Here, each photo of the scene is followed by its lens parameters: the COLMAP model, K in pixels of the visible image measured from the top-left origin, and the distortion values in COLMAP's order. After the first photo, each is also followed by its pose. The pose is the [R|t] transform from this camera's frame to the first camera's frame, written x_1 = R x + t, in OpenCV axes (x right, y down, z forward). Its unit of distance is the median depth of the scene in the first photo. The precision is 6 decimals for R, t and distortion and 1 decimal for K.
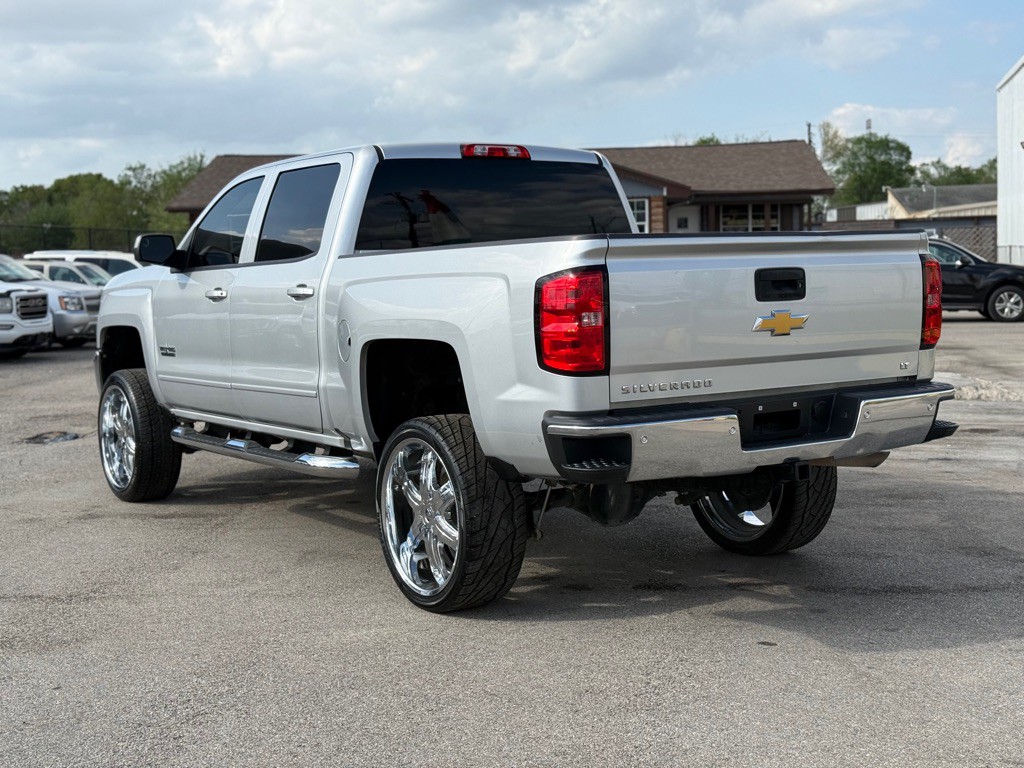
lens RADIAL K [[1436.8, 0, 515.4], [0, 1436.8, 384.9], [0, 0, 1]] dist [0.110953, 0.000000]
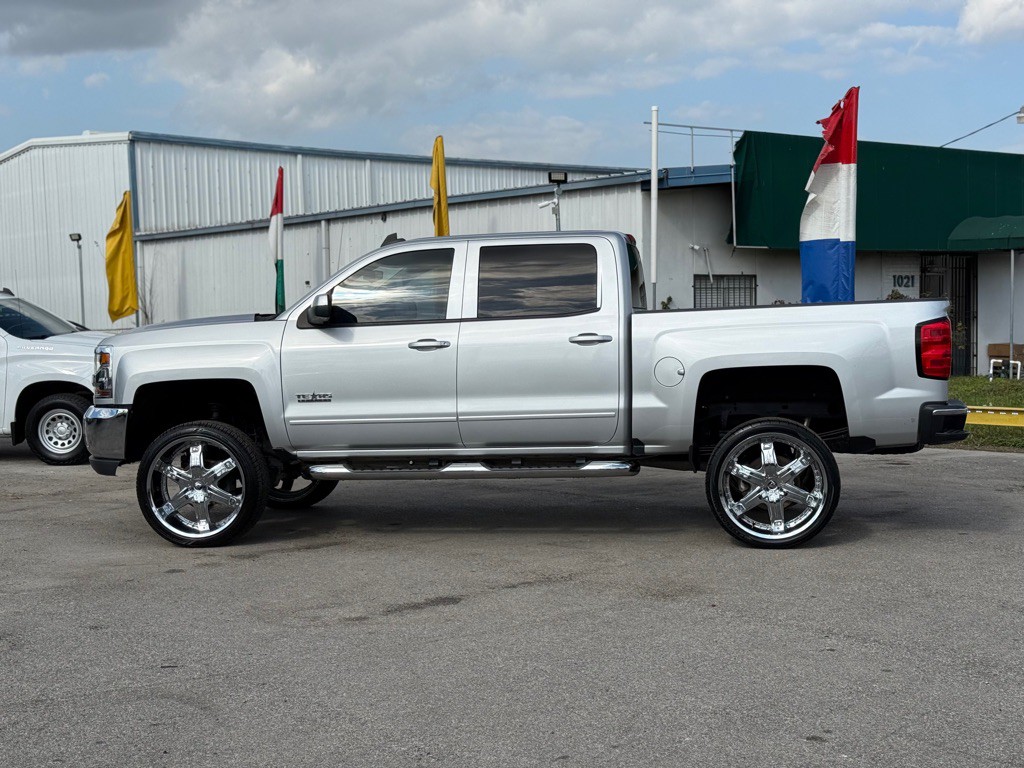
lens RADIAL K [[1423.4, 0, 524.1], [0, 1423.4, 374.3], [0, 0, 1]] dist [0.120562, 0.000000]
pose [[0.663213, -0.014785, 0.748284, -1.135608], [0.066037, 0.997061, -0.038830, 0.014621], [-0.745511, 0.075167, 0.662241, 0.170135]]
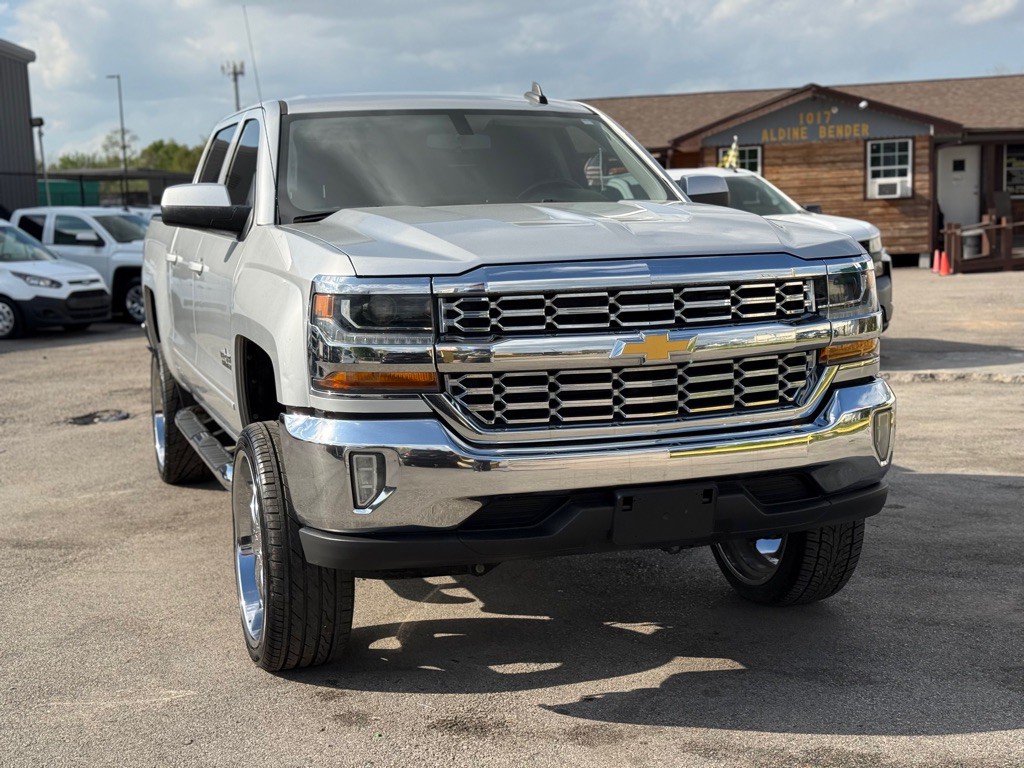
lens RADIAL K [[1445.4, 0, 509.0], [0, 1445.4, 376.9], [0, 0, 1]] dist [0.124878, 0.000000]
pose [[0.976653, 0.017836, -0.214079, 0.229798], [-0.011651, 0.999478, 0.030118, -0.035843], [0.214505, -0.026921, 0.976352, 0.314809]]
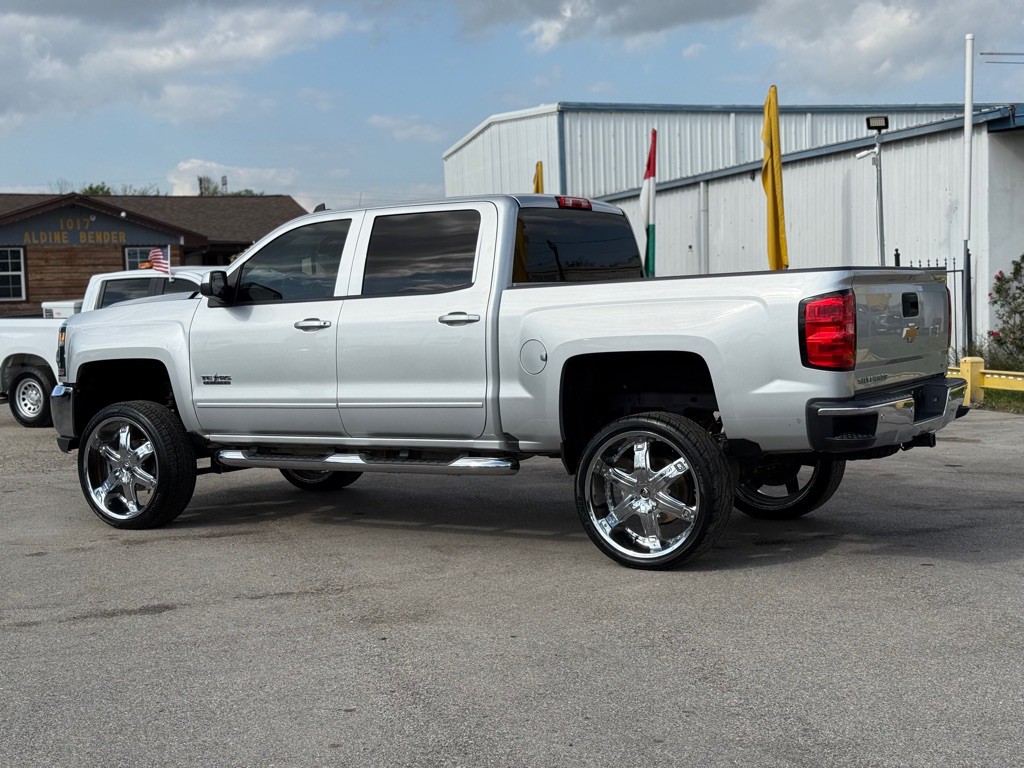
lens RADIAL K [[1423.4, 0, 531.3], [0, 1423.4, 376.8], [0, 0, 1]] dist [0.120562, 0.000000]
pose [[0.900968, -0.024922, 0.433169, -0.579089], [0.042833, 0.998581, -0.031636, 0.021347], [-0.431766, 0.047057, 0.900757, -0.066036]]
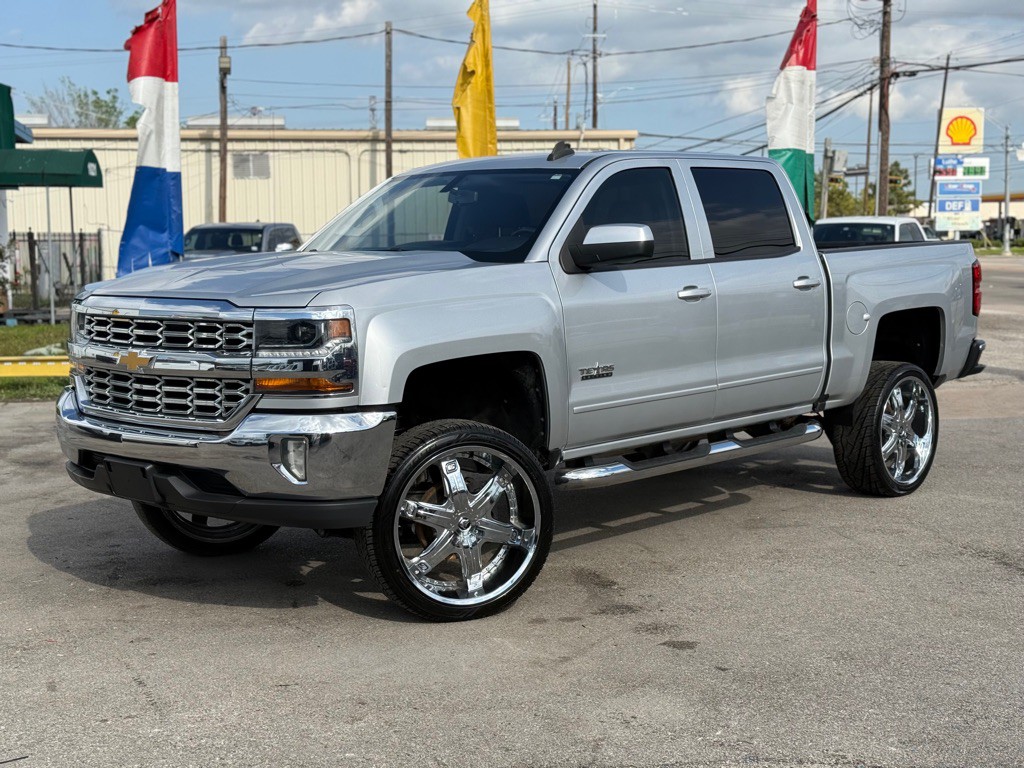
lens RADIAL K [[1423.4, 0, 514.8], [0, 1423.4, 393.8], [0, 0, 1]] dist [0.120562, 0.000000]
pose [[-0.240732, -0.074529, 0.967726, -1.159137], [0.101079, 0.989701, 0.101366, -0.112004], [-0.965314, 0.122219, -0.230719, 1.445635]]
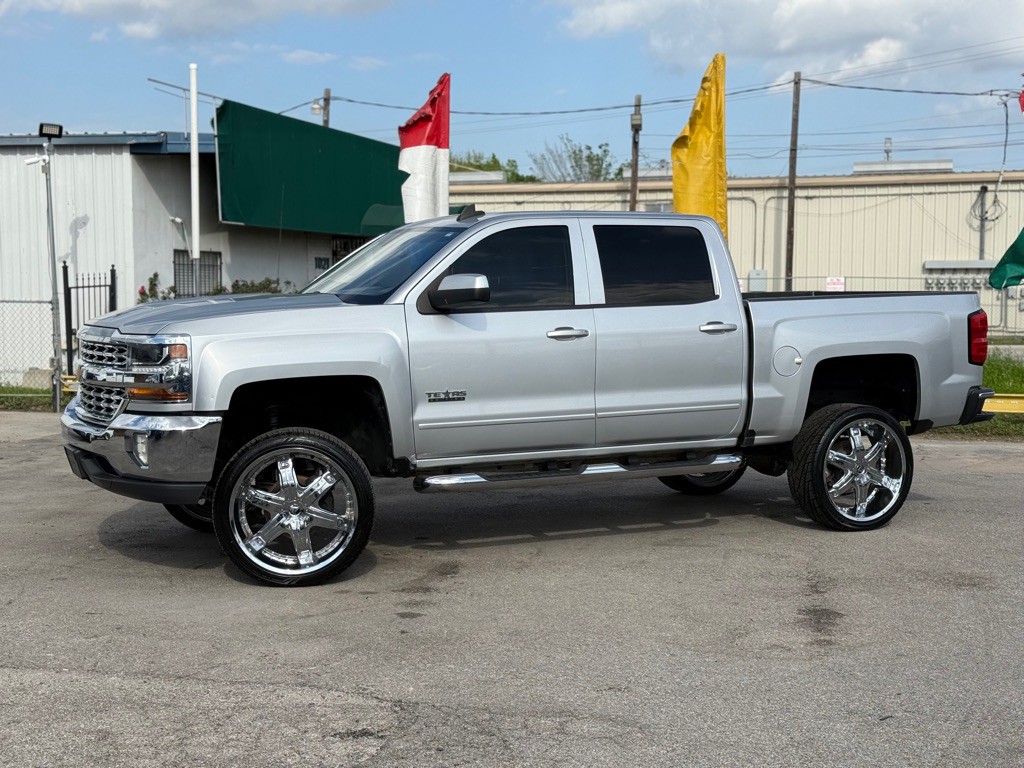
lens RADIAL K [[1423.4, 0, 517.0], [0, 1423.4, 381.5], [0, 0, 1]] dist [0.120562, 0.000000]
pose [[0.116049, -0.039172, 0.992471, -1.375074], [0.084388, 0.995998, 0.029444, -0.066776], [-0.989652, 0.080336, 0.118890, 0.995211]]
